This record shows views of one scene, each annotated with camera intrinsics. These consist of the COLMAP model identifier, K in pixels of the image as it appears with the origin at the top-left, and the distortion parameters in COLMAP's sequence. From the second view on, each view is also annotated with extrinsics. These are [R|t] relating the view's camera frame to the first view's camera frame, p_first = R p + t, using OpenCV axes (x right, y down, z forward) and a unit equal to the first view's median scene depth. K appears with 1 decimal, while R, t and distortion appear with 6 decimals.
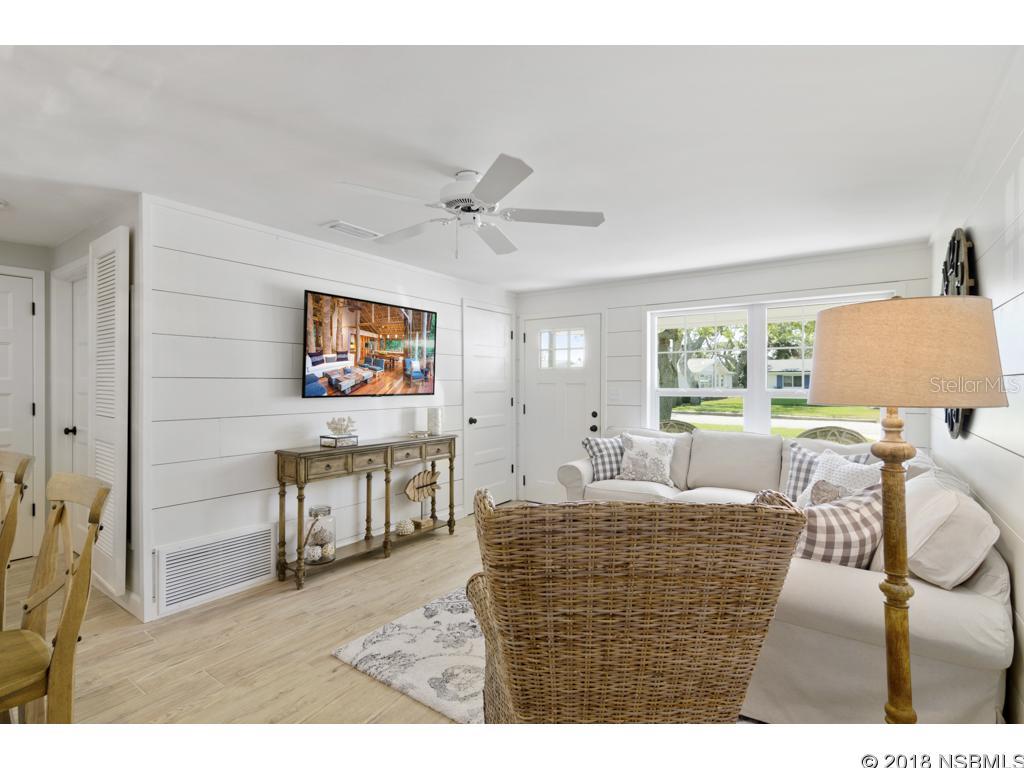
lens RADIAL K [[493.6, 0, 512.5], [0, 493.6, 385.1], [0, 0, 1]] dist [0.001275, 0.002009]
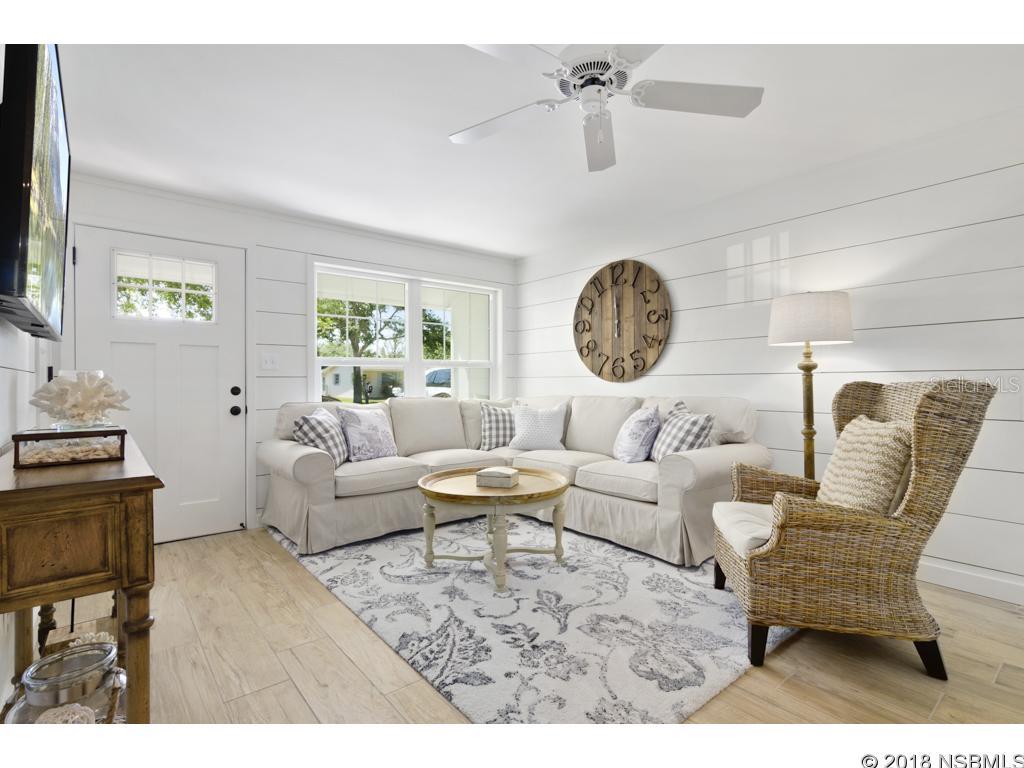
lens RADIAL K [[493.6, 0, 512.5], [0, 493.6, 385.1], [0, 0, 1]] dist [0.001275, 0.002009]
pose [[0.261148, -0.007985, 0.965266, -0.511378], [0.008544, 0.999946, 0.005960, 0.062896], [-0.965261, 0.006691, 0.261202, 0.543419]]
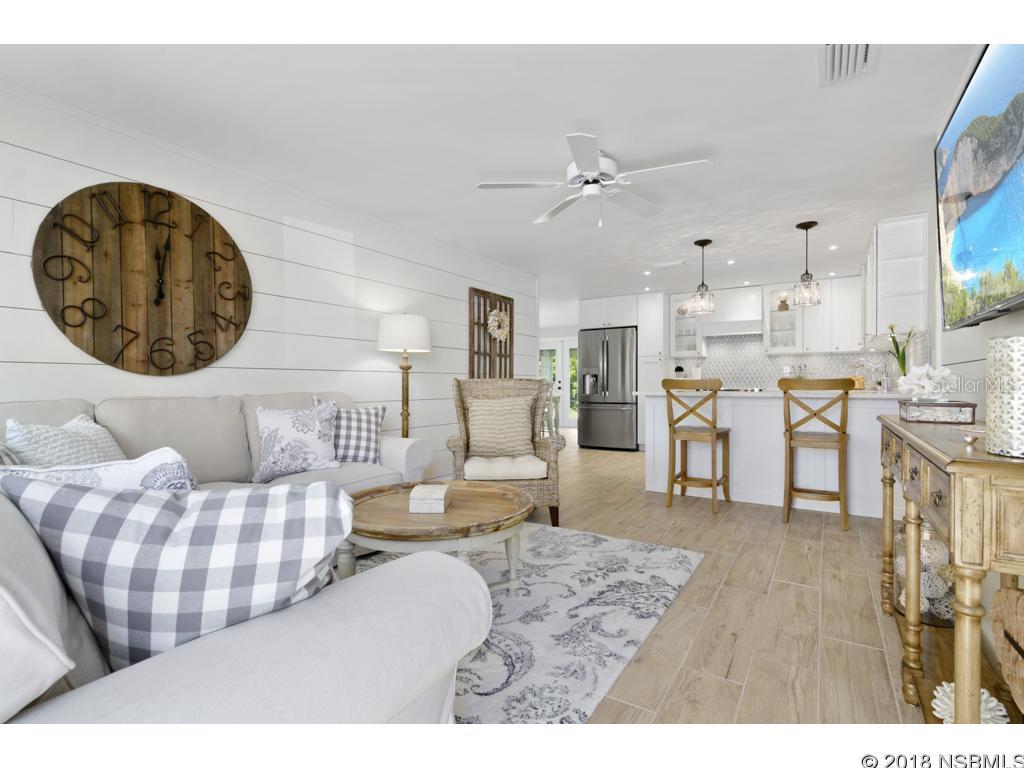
lens RADIAL K [[493.6, 0, 512.5], [0, 493.6, 385.1], [0, 0, 1]] dist [0.001275, 0.002009]
pose [[-0.998897, -0.002624, -0.046875, 0.094935], [-0.003024, 0.999960, 0.008470, 0.070617], [0.046851, 0.008602, -0.998865, 1.286277]]
